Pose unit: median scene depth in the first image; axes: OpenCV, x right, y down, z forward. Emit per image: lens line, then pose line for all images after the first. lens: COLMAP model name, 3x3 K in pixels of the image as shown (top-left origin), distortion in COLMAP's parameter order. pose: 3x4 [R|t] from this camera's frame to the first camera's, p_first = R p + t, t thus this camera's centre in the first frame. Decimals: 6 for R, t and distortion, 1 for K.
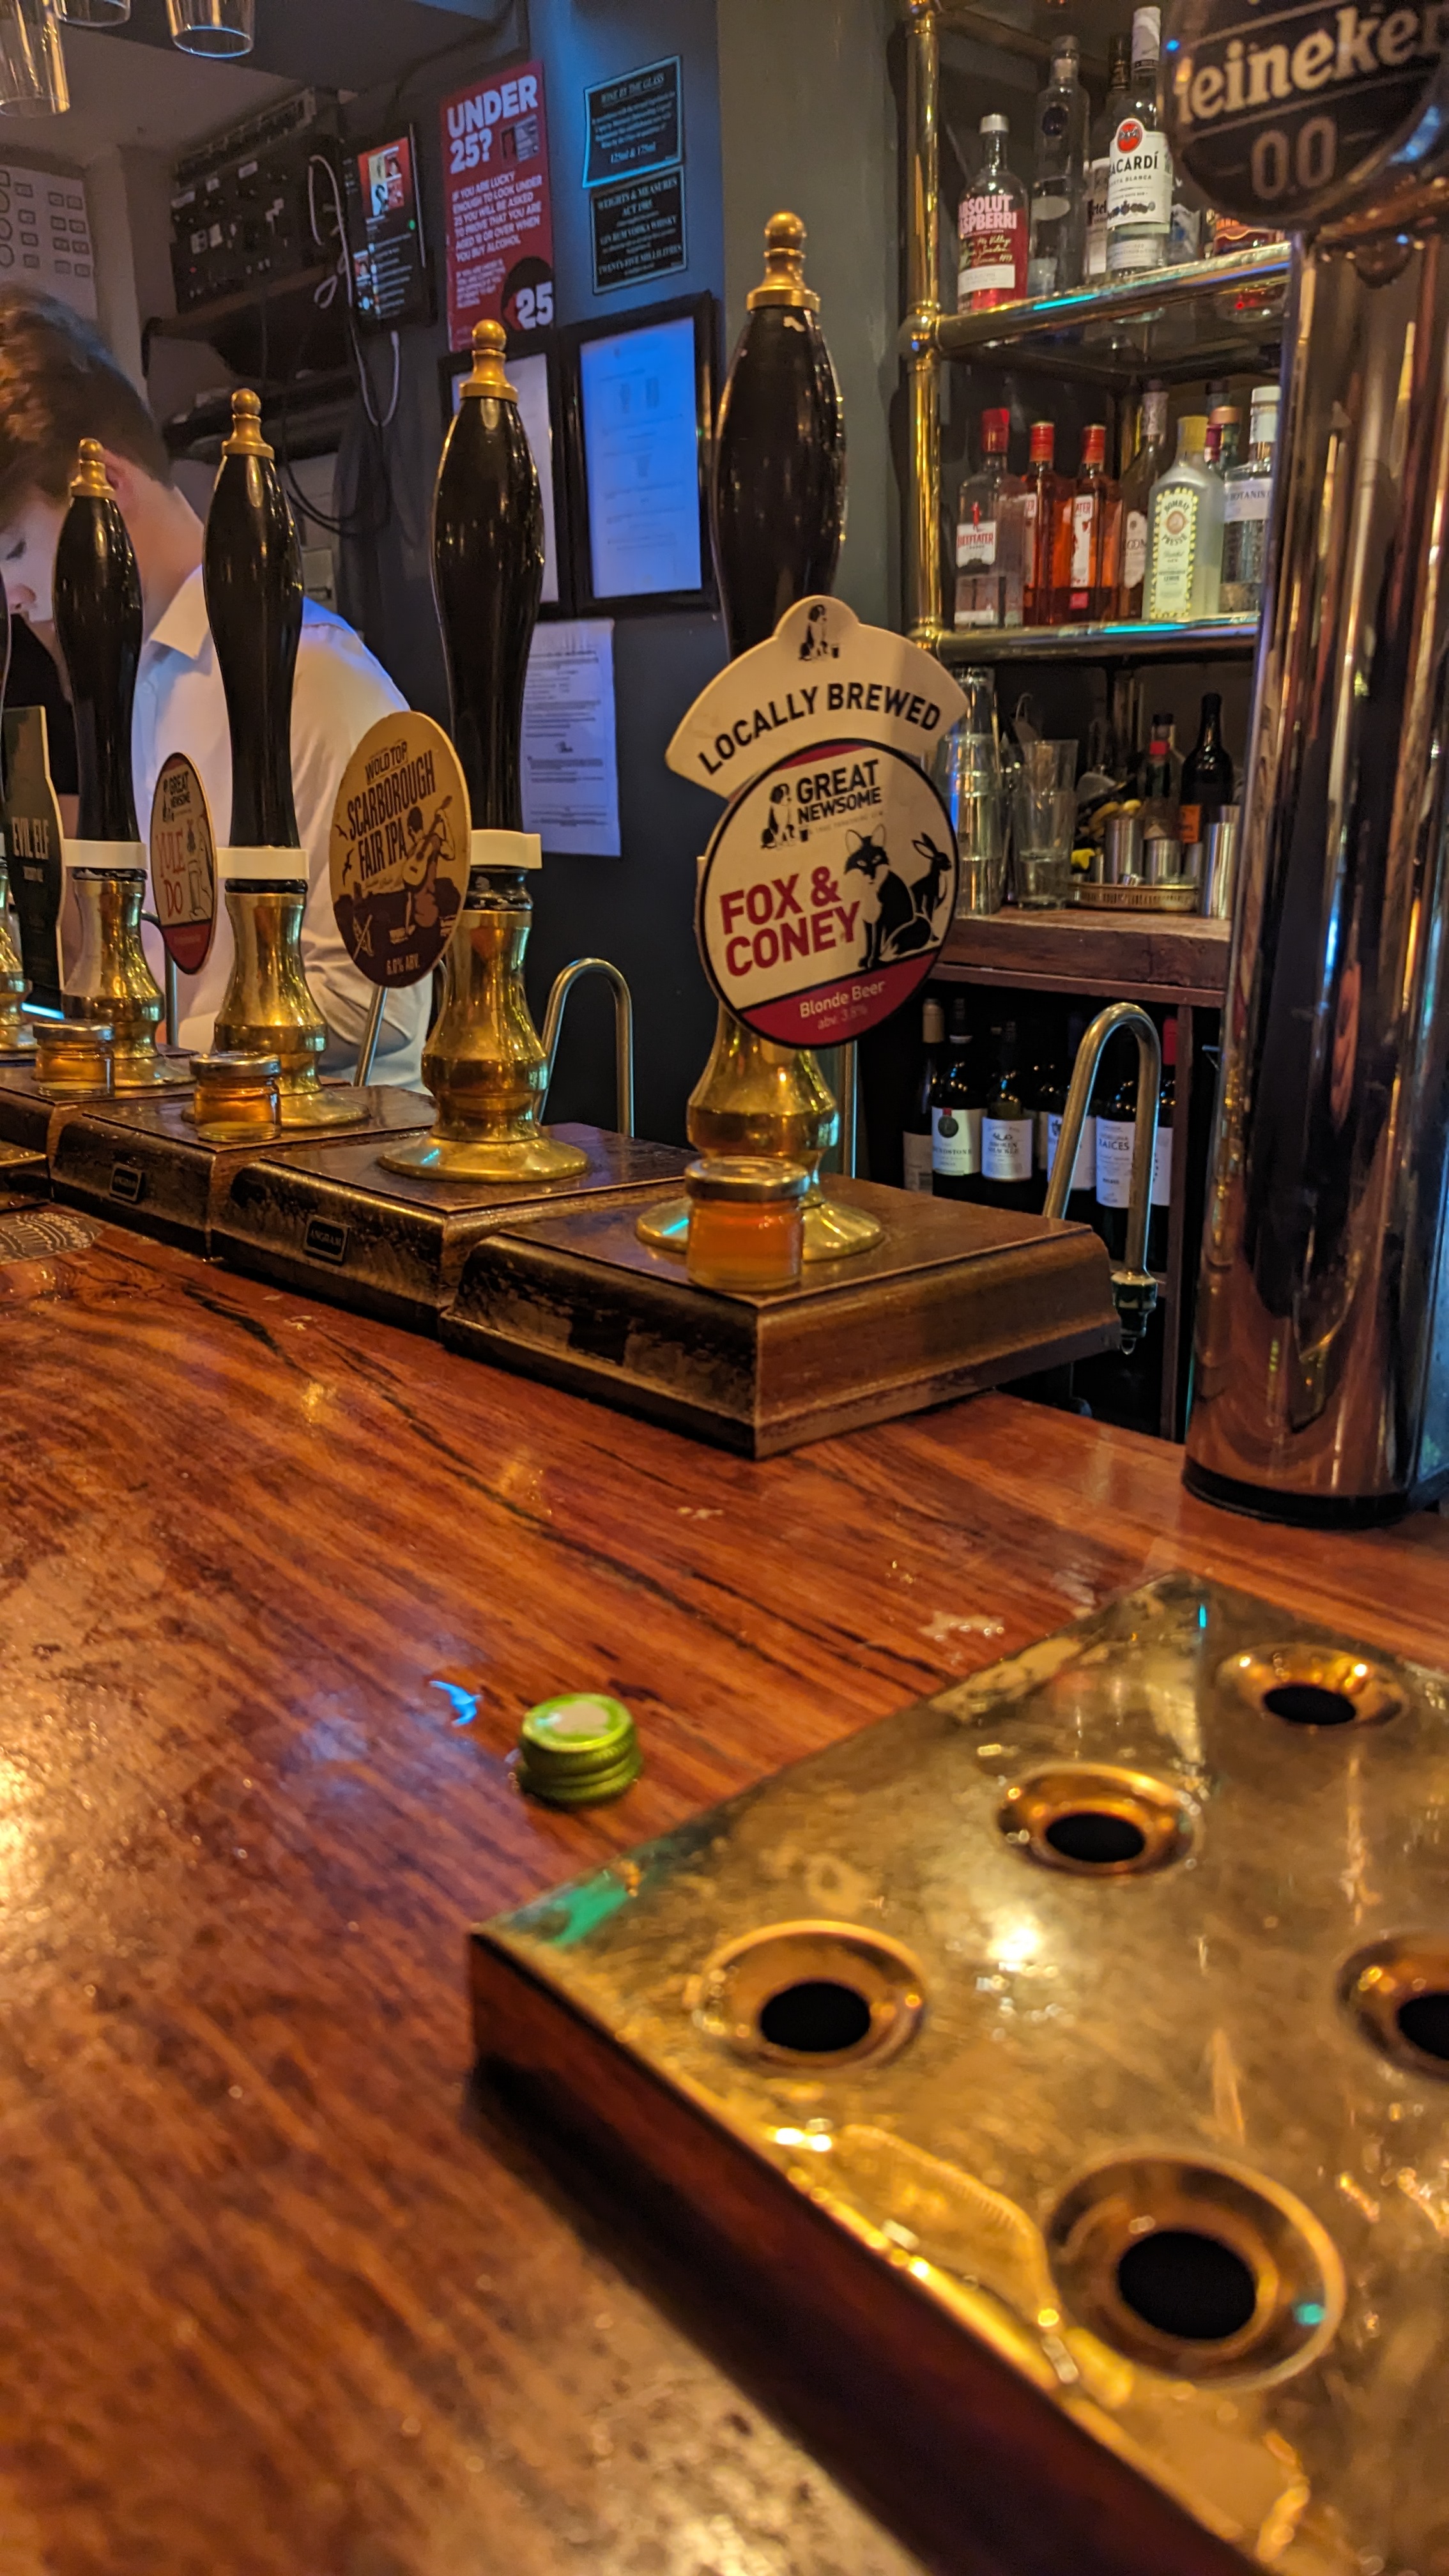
lens RADIAL K [[1798.8, 0, 724.5], [0, 1798.8, 1288.0], [0, 0, 1]] dist [0.002353, -0.027704]
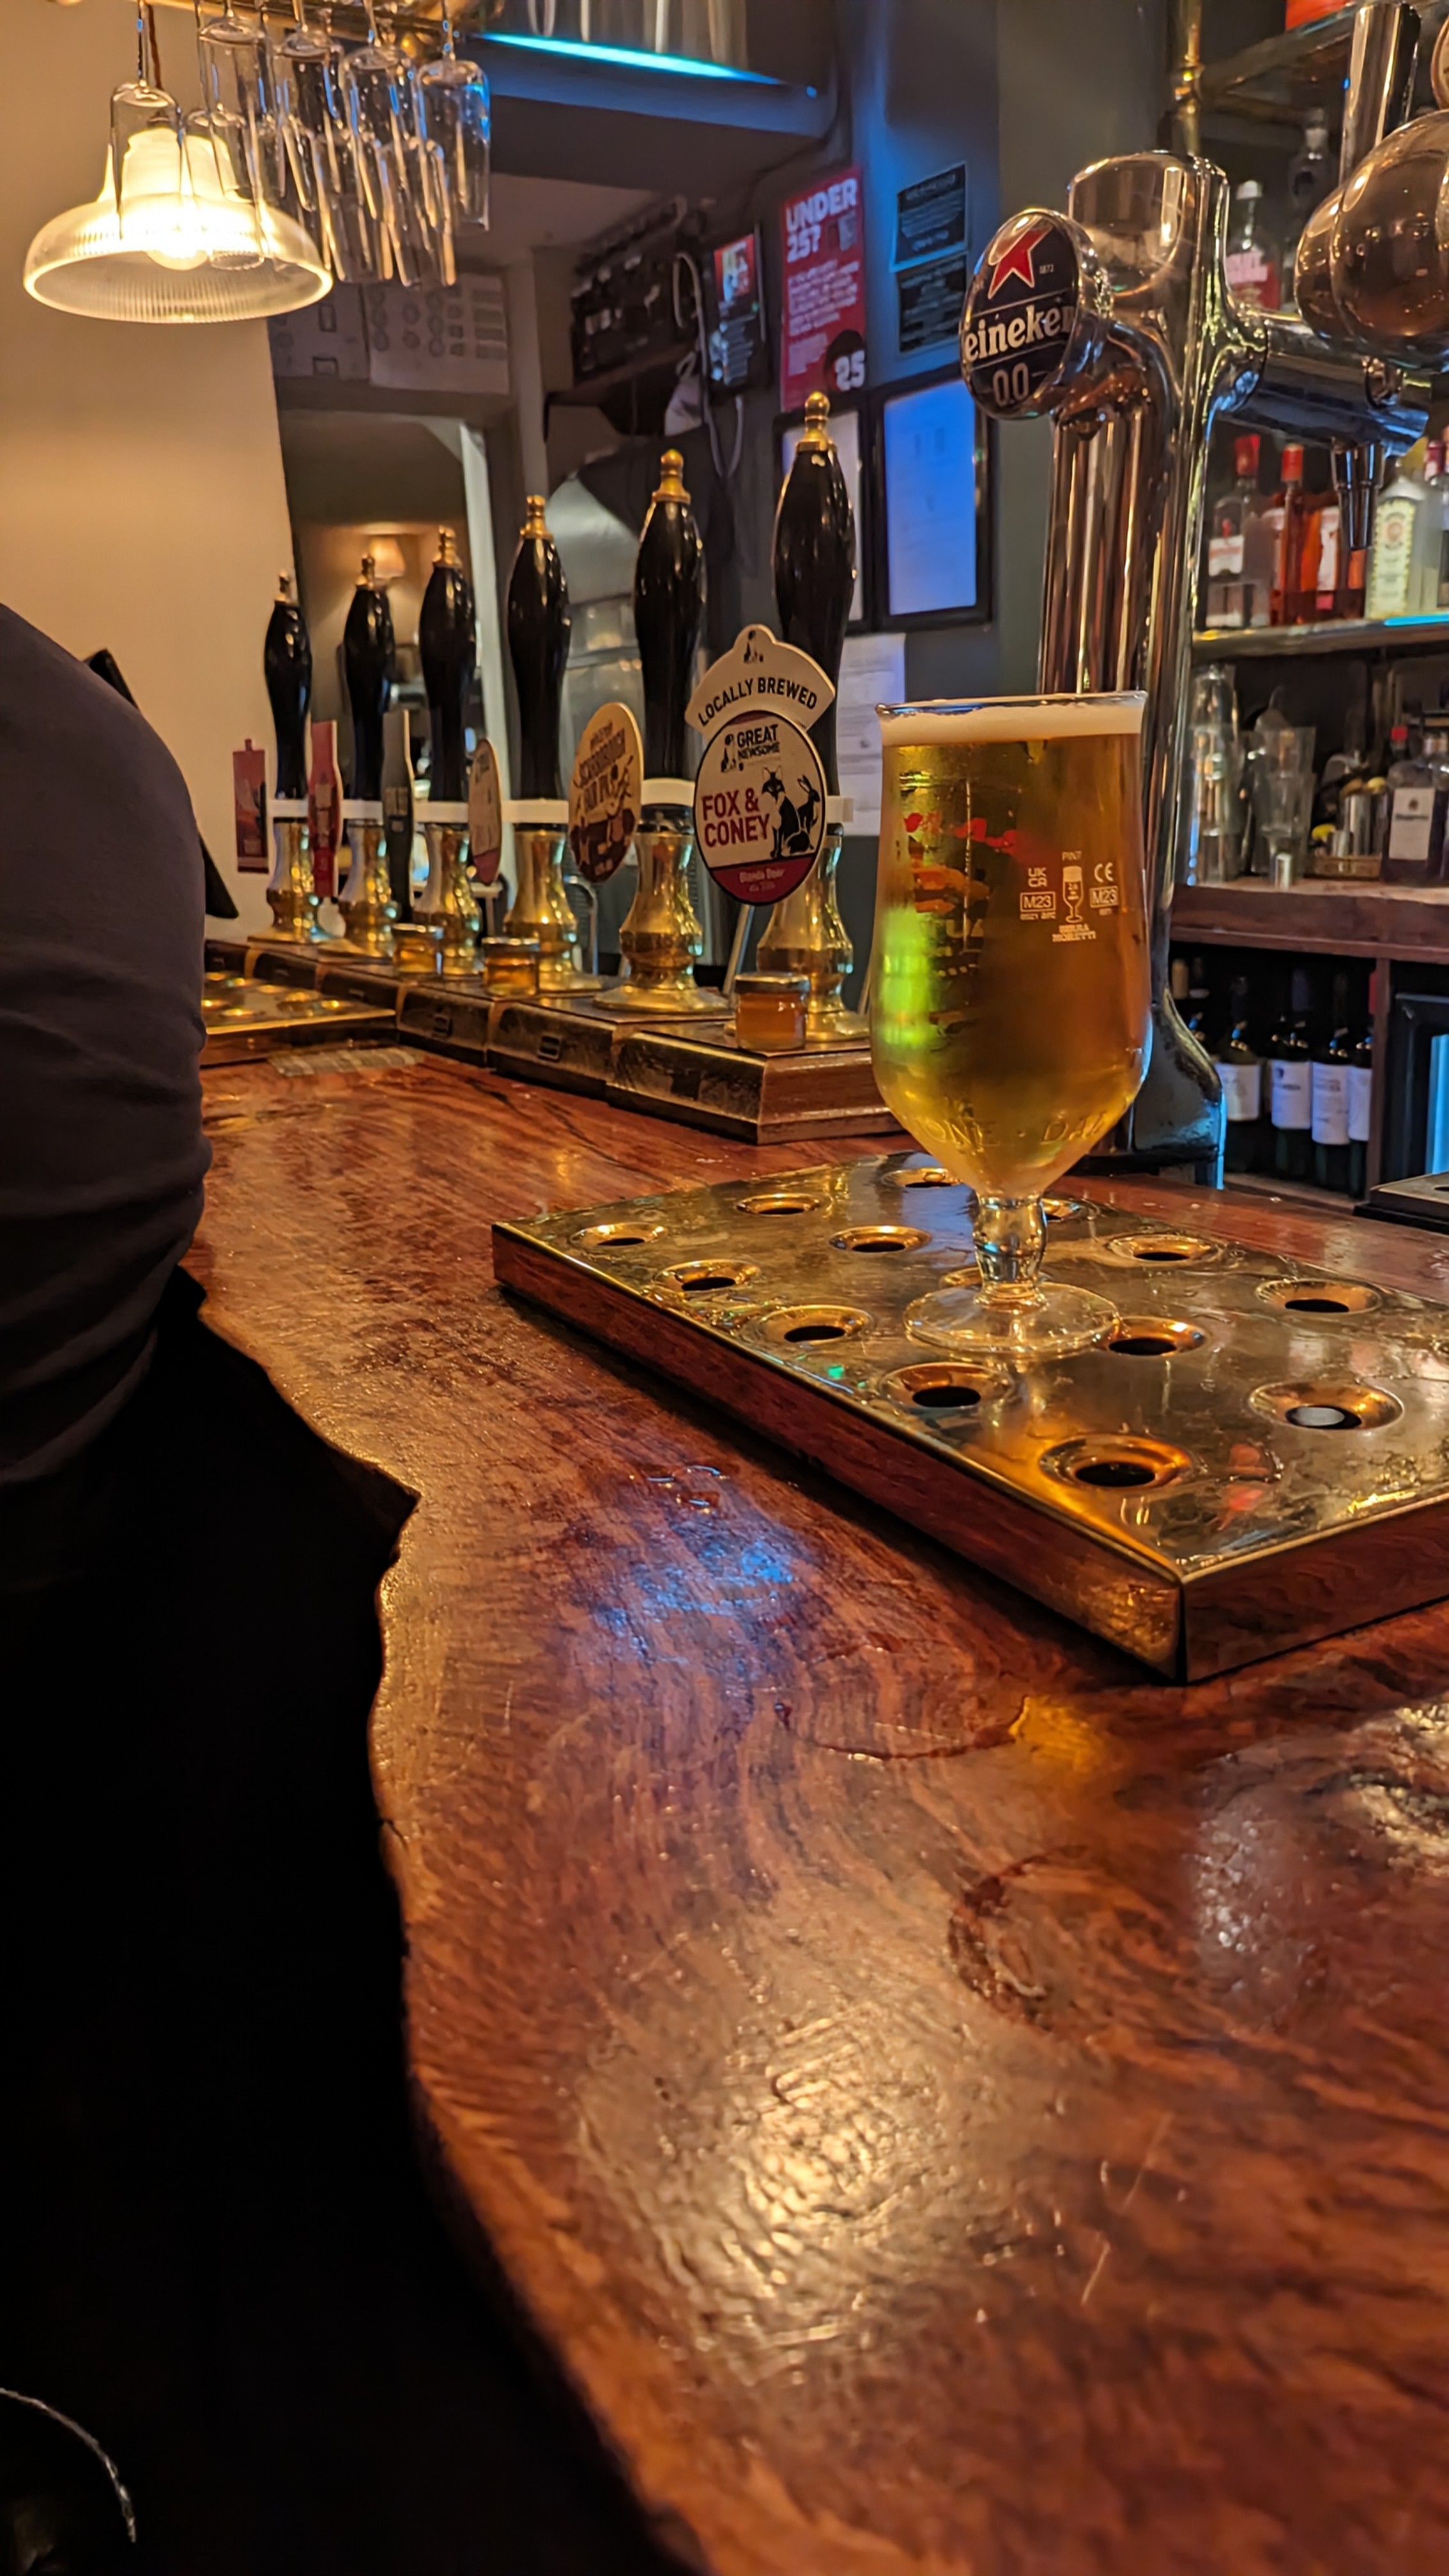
lens RADIAL K [[1809.7, 0, 724.5], [0, 1809.7, 1288.0], [0, 0, 1]] dist [0.004205, -0.039995]
pose [[0.975557, 0.042713, -0.215557, 0.097228], [-0.044141, 0.999024, -0.001812, 0.063490], [0.215269, 0.011283, 0.976490, -0.176202]]
